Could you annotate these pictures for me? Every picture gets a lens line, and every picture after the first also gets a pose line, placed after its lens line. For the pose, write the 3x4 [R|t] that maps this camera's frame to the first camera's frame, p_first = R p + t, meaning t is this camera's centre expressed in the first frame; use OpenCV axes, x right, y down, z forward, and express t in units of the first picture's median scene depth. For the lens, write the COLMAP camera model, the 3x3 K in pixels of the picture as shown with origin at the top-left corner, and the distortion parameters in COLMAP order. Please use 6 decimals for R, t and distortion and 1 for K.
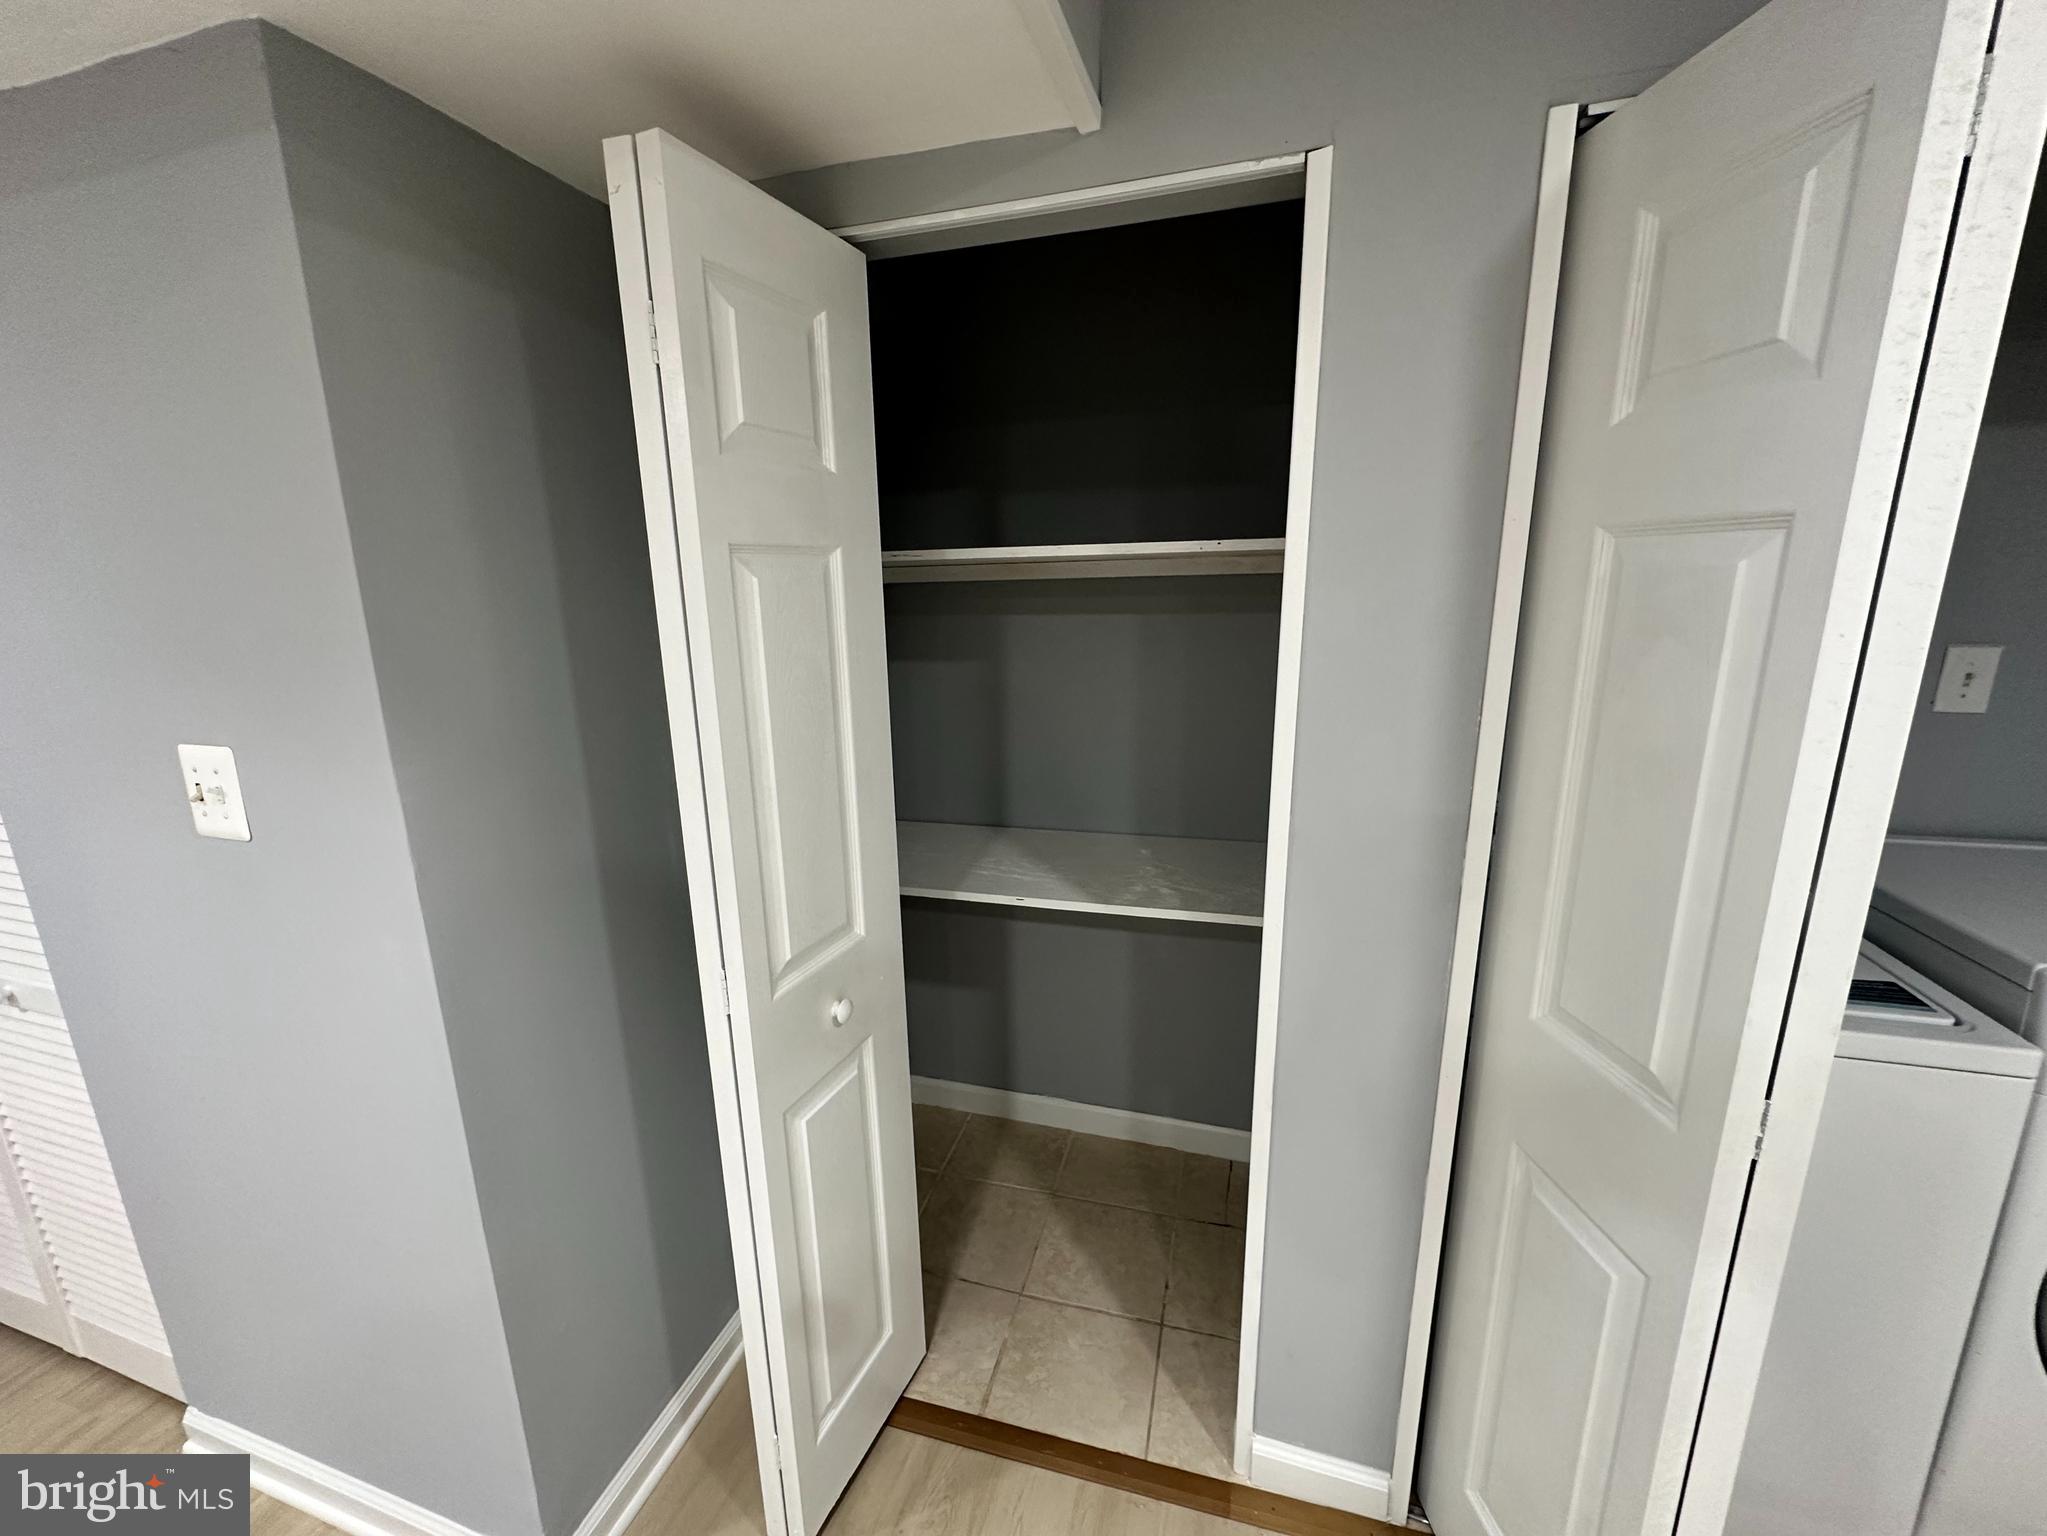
lens RADIAL K [[818.0, 0, 1020.8], [0, 818.0, 766.0], [0, 0, 1]] dist [-0.004504, -0.000291]
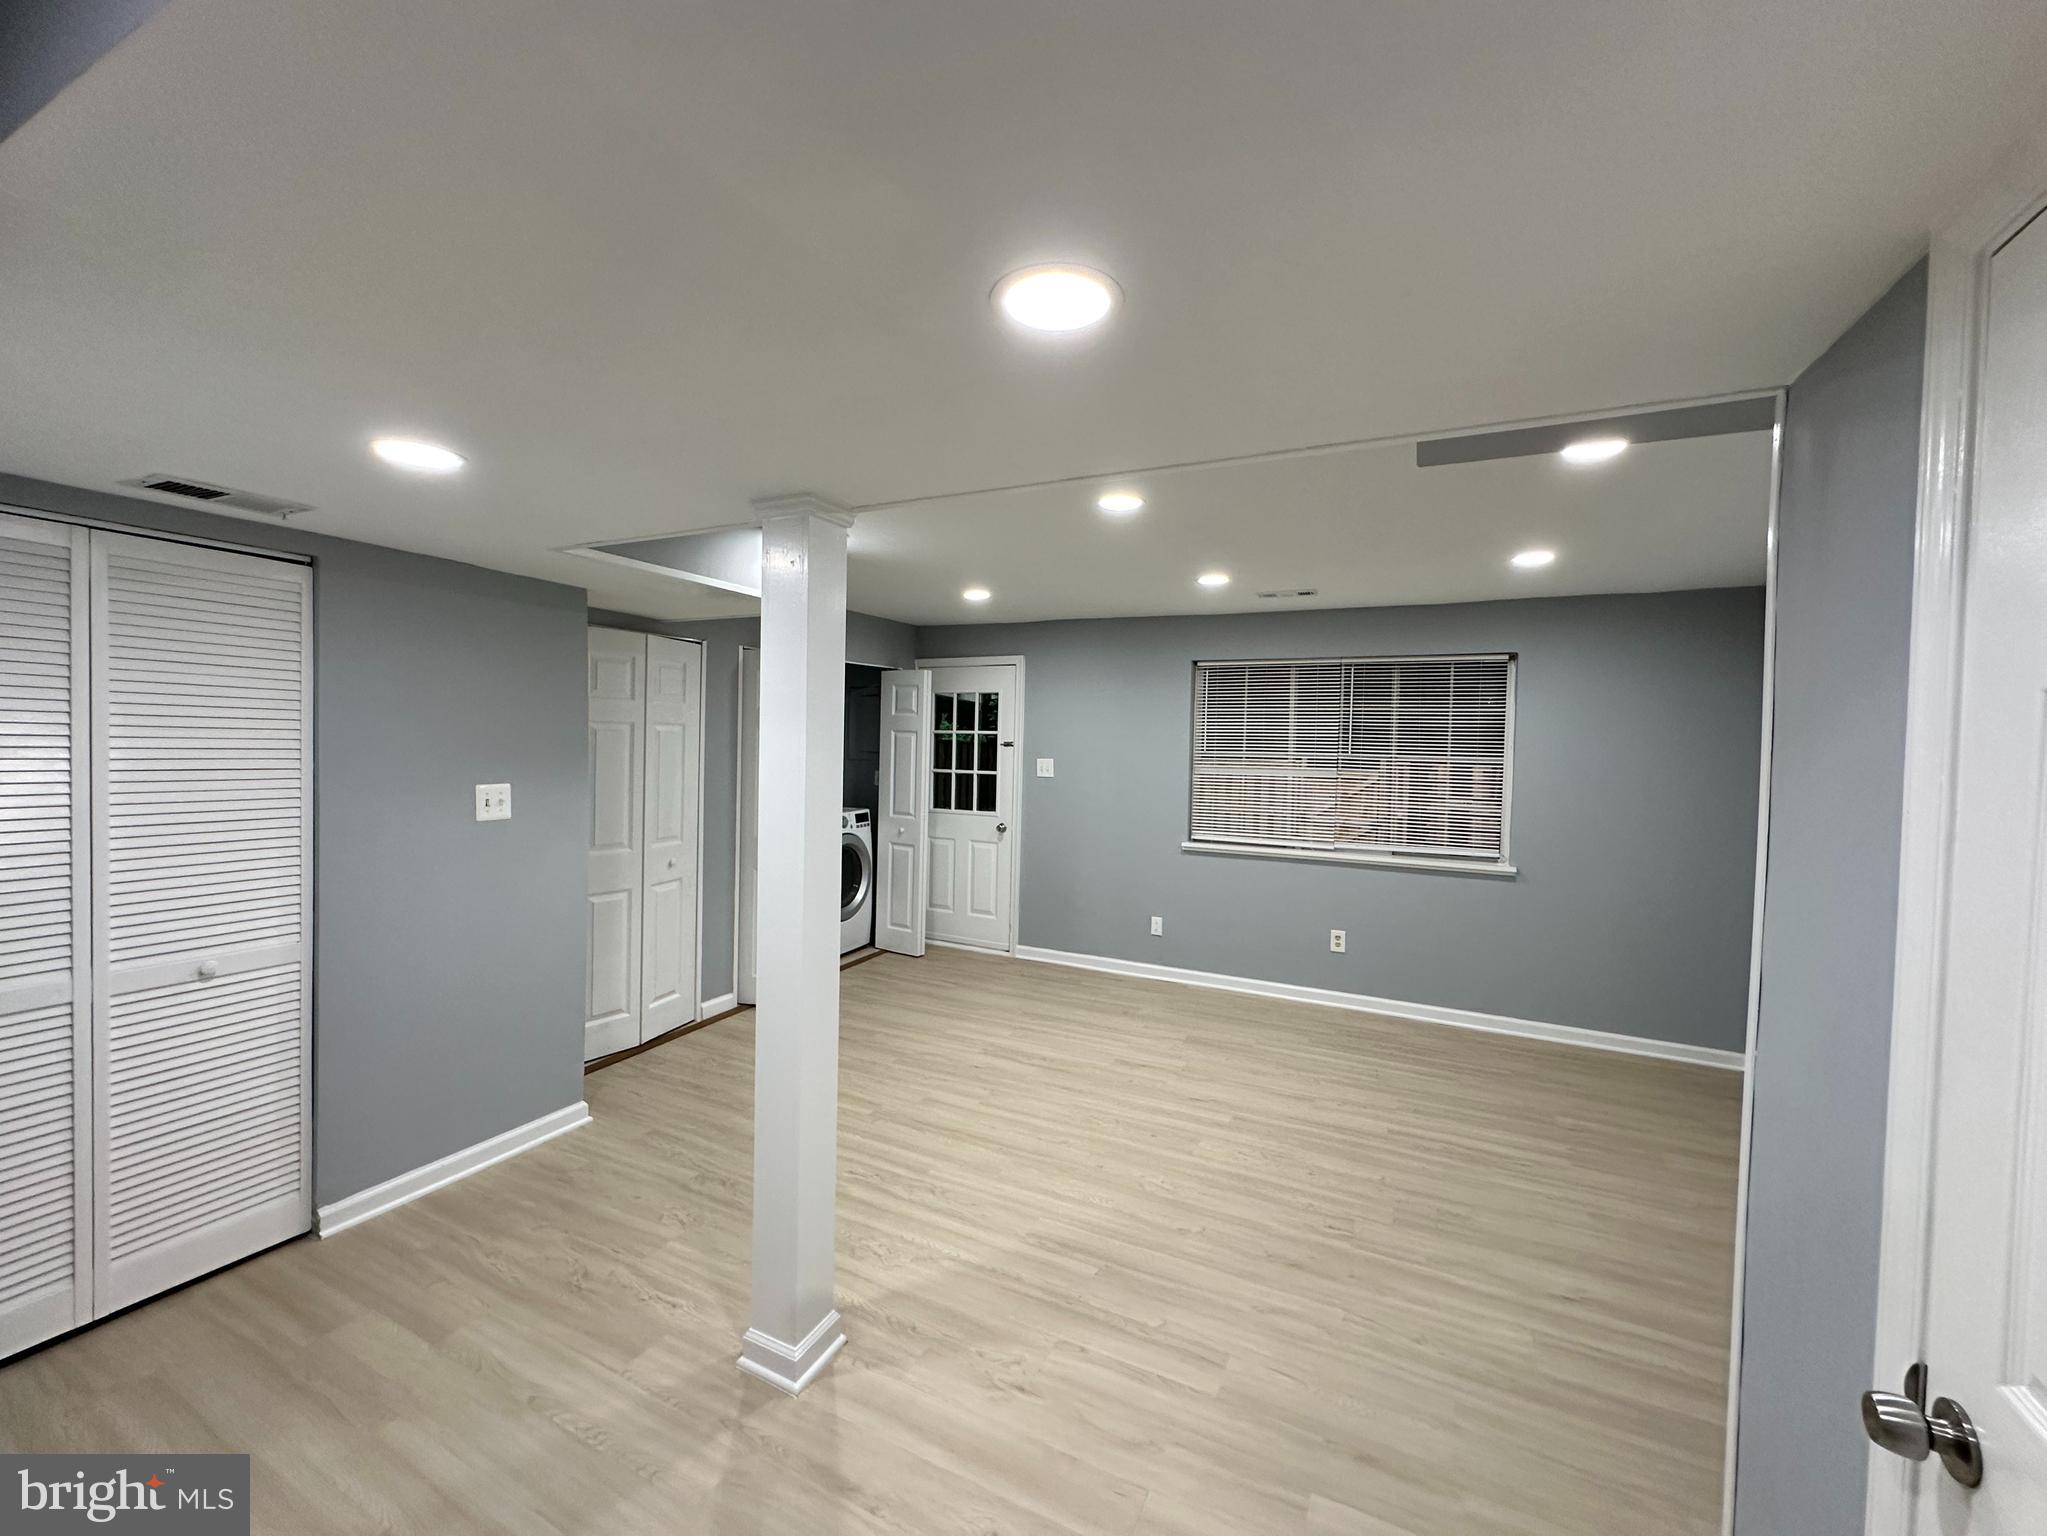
lens RADIAL K [[818.0, 0, 1020.8], [0, 818.0, 766.0], [0, 0, 1]] dist [-0.004504, -0.000291]
pose [[0.163377, -0.007155, 0.986538, -3.358309], [0.197421, 0.979985, -0.025587, 0.323067], [-0.966609, 0.198943, 0.161519, -1.118527]]
